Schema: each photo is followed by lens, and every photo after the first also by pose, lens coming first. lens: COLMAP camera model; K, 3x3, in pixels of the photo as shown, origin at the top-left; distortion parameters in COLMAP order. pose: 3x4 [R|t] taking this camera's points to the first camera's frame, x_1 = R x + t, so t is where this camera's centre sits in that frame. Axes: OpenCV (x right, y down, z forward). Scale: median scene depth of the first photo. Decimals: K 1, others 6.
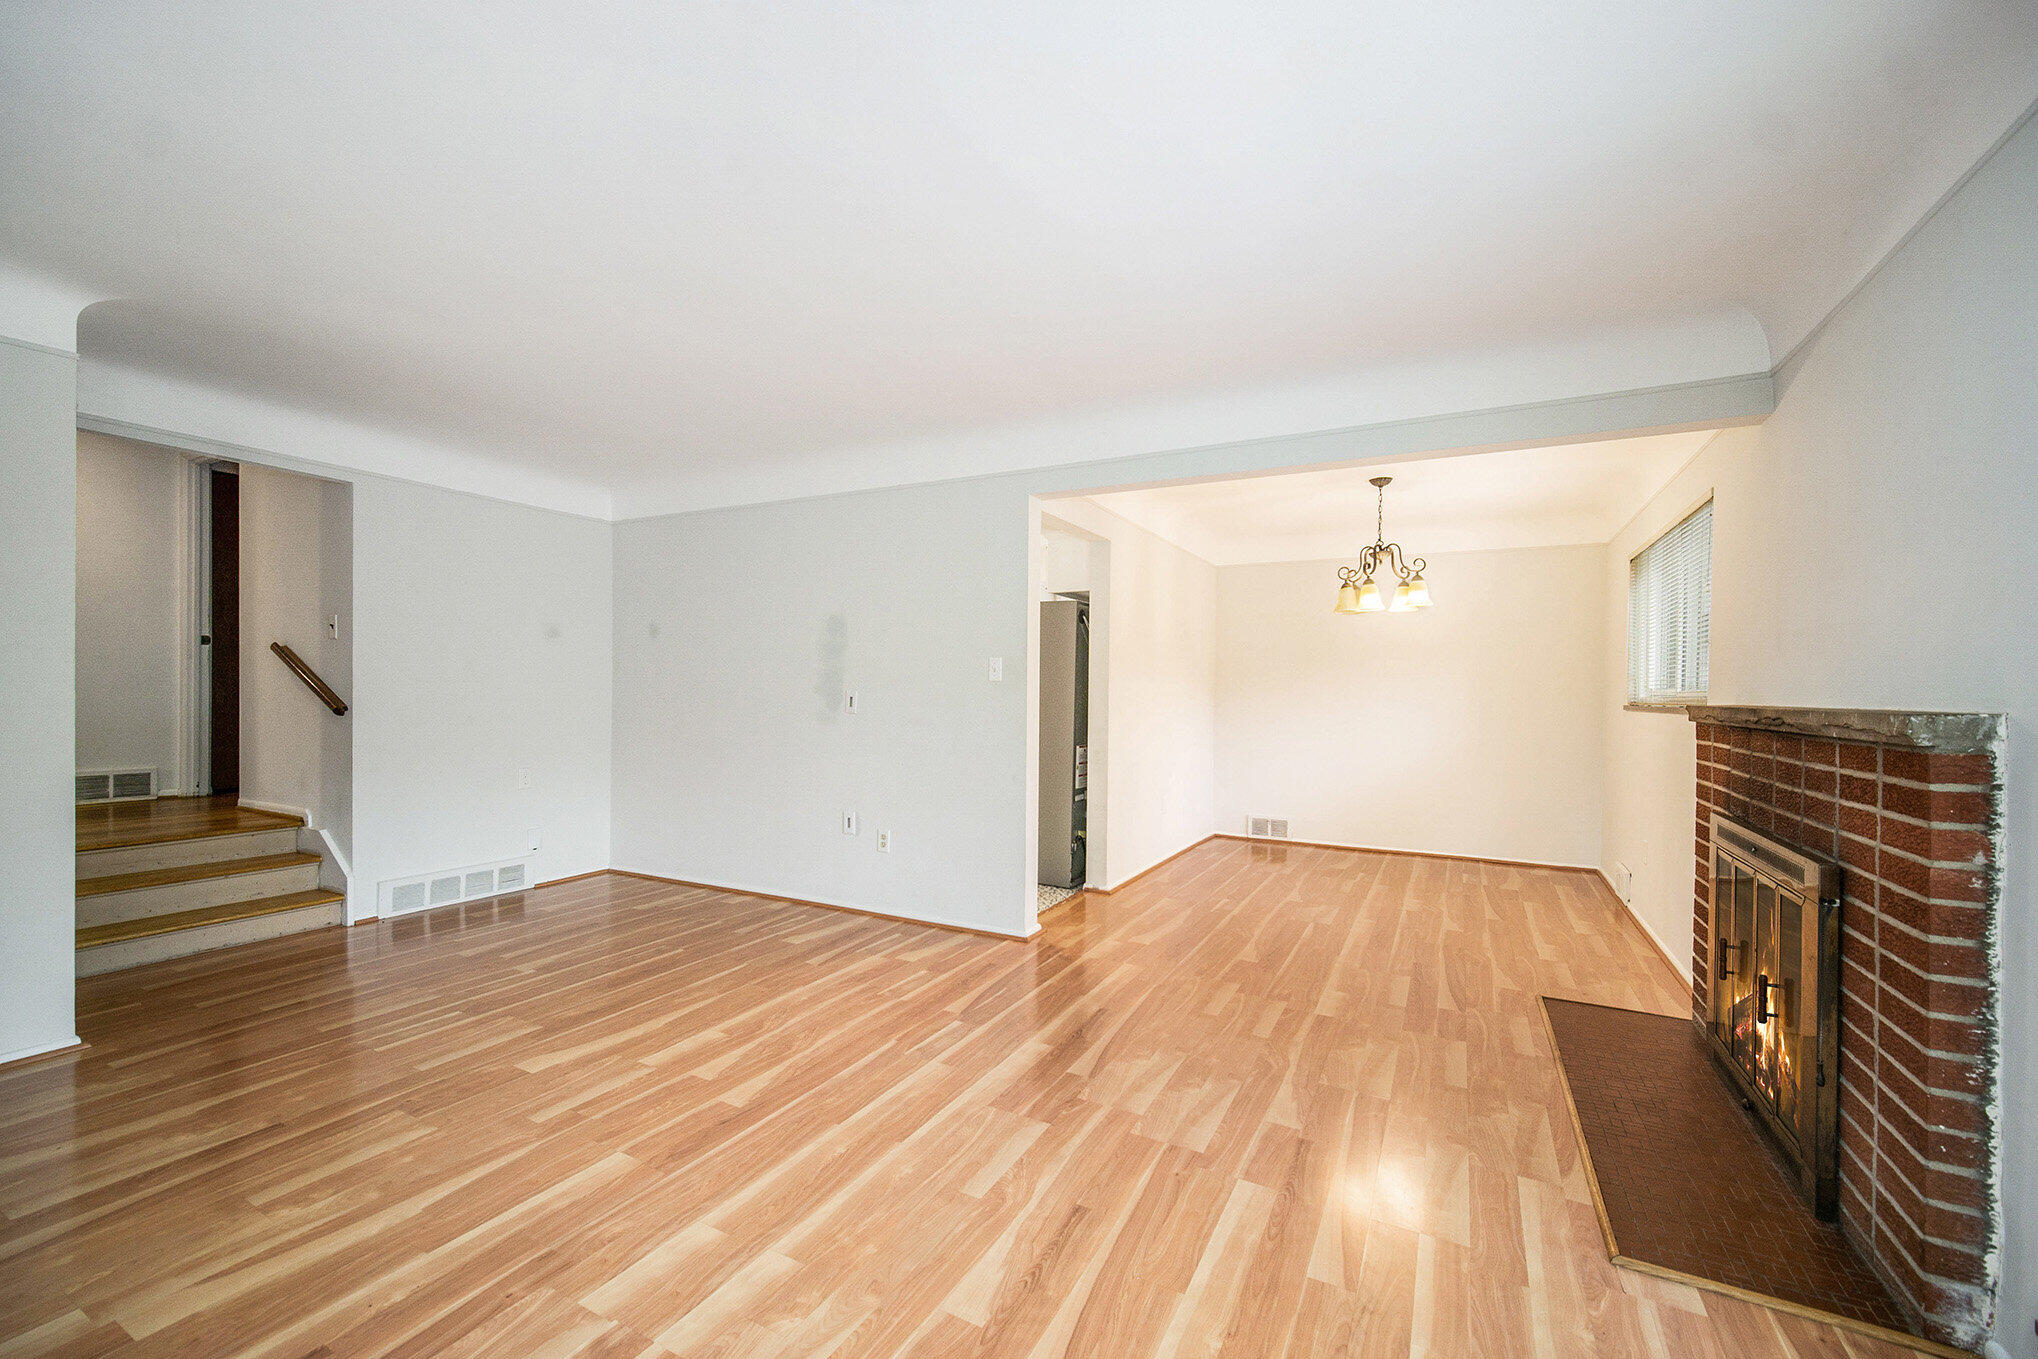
lens RADIAL K [[801.2, 0, 987.9], [0, 801.2, 728.3], [0, 0, 1]] dist [0.000711, -0.000003]
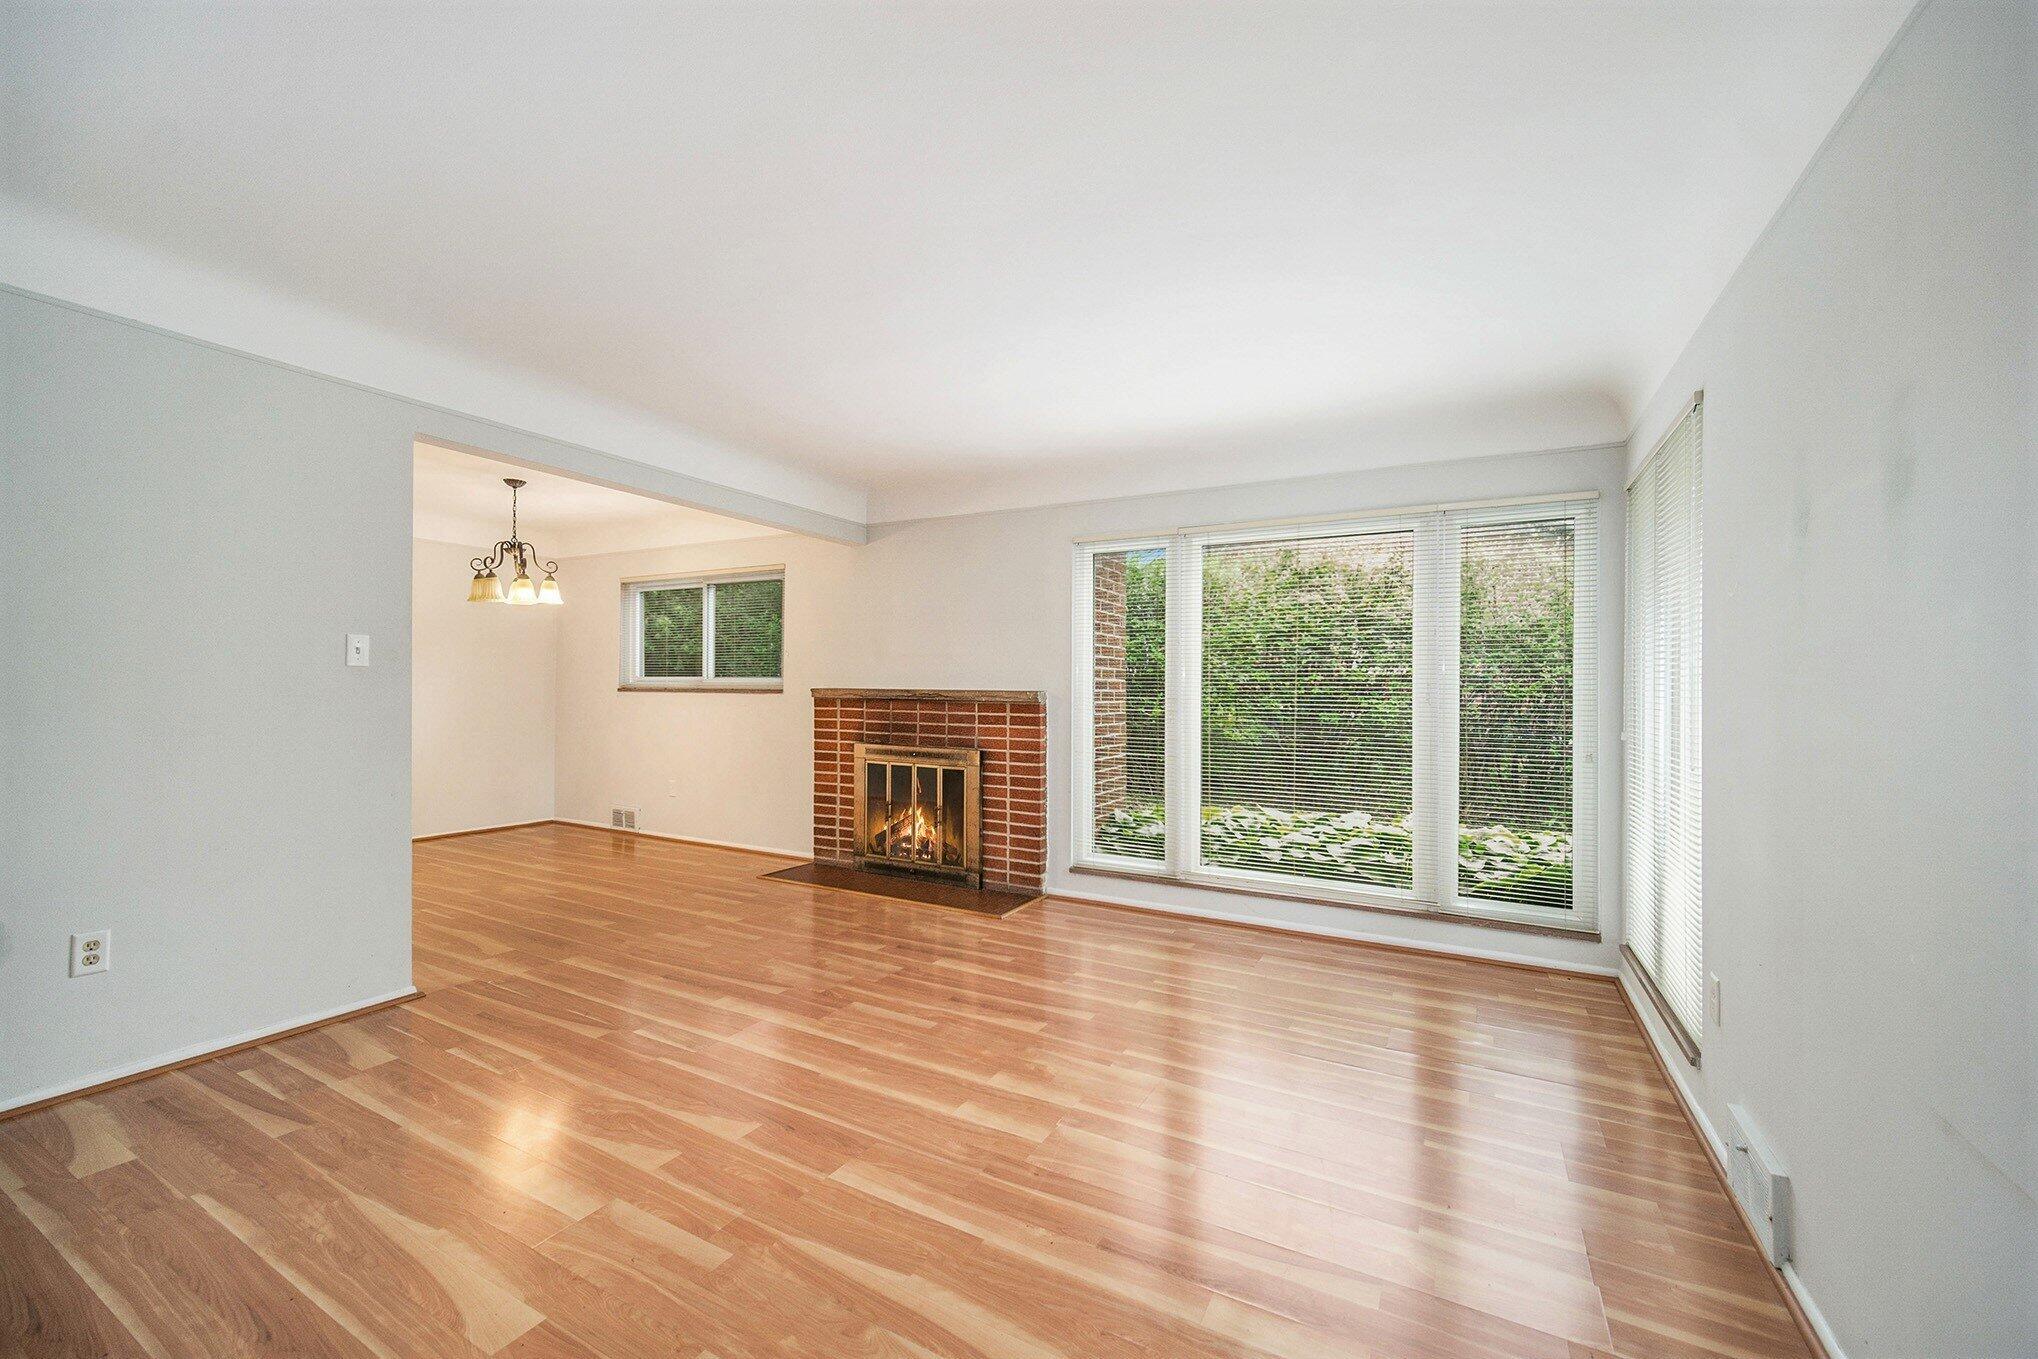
lens RADIAL K [[854.9, 0, 978.8], [0, 854.9, 691.3], [0, 0, 1]] dist [0.016572, 0.000075]
pose [[0.041276, -0.016848, 0.999006, -0.663174], [0.035034, 0.999267, 0.015405, -0.024351], [-0.998533, 0.034363, 0.041836, 0.345970]]
